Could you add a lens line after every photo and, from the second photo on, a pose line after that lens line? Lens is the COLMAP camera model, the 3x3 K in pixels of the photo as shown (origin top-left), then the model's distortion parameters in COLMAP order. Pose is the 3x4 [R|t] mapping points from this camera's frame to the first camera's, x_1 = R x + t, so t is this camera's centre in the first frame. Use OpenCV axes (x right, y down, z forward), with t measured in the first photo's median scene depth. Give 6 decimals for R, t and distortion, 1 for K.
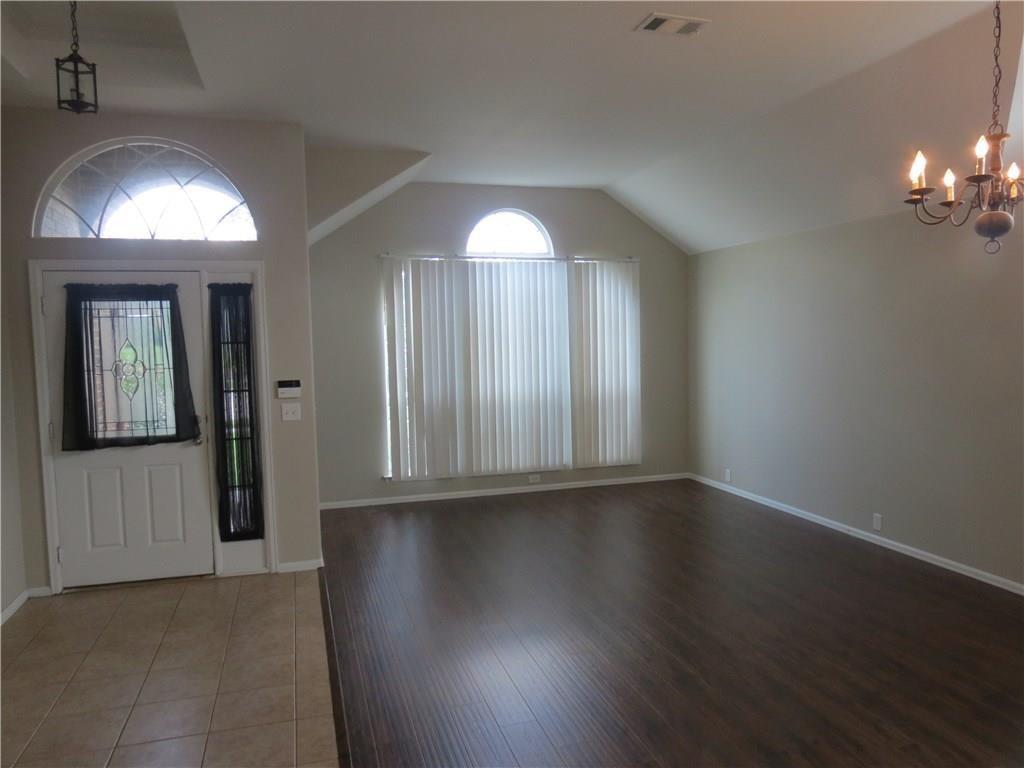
lens RADIAL K [[729.9, 0, 512.0], [0, 729.9, 384.0], [0, 0, 1]] dist [-0.003974, -0.000738]
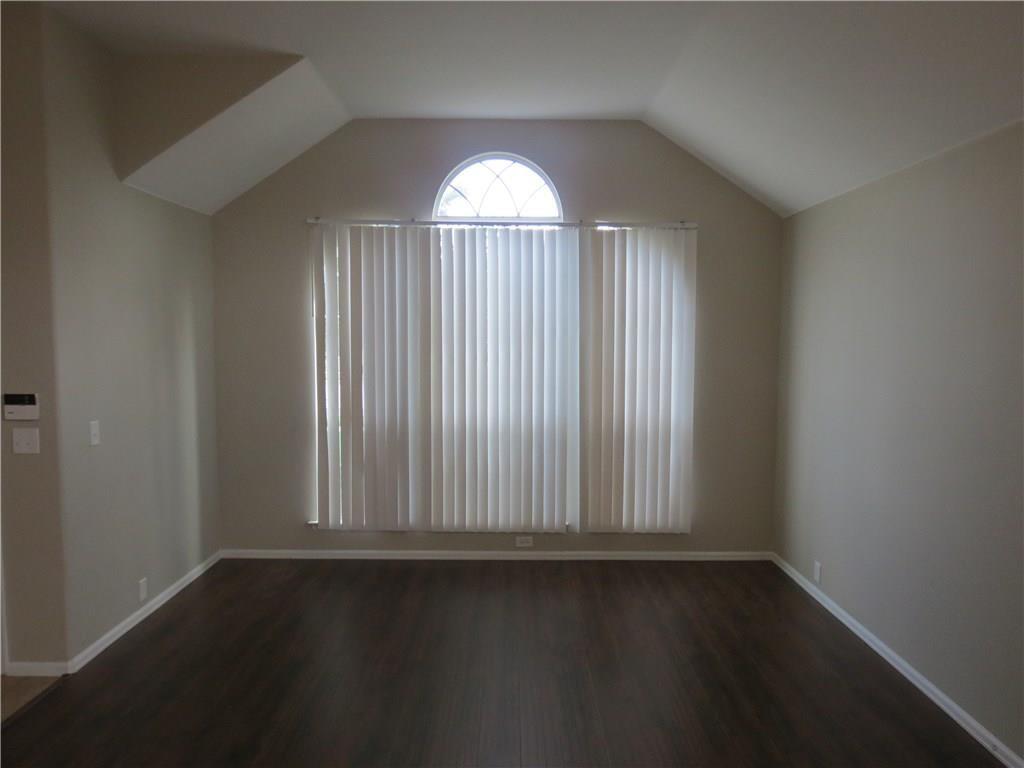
lens RADIAL K [[723.6, 0, 512.0], [0, 723.6, 384.0], [0, 0, 1]] dist [-0.021672, -0.001150]
pose [[0.958852, 0.045318, -0.280266, 0.210106], [-0.044011, 0.998971, 0.010958, -0.028033], [0.280474, 0.001828, 0.959860, 0.341002]]
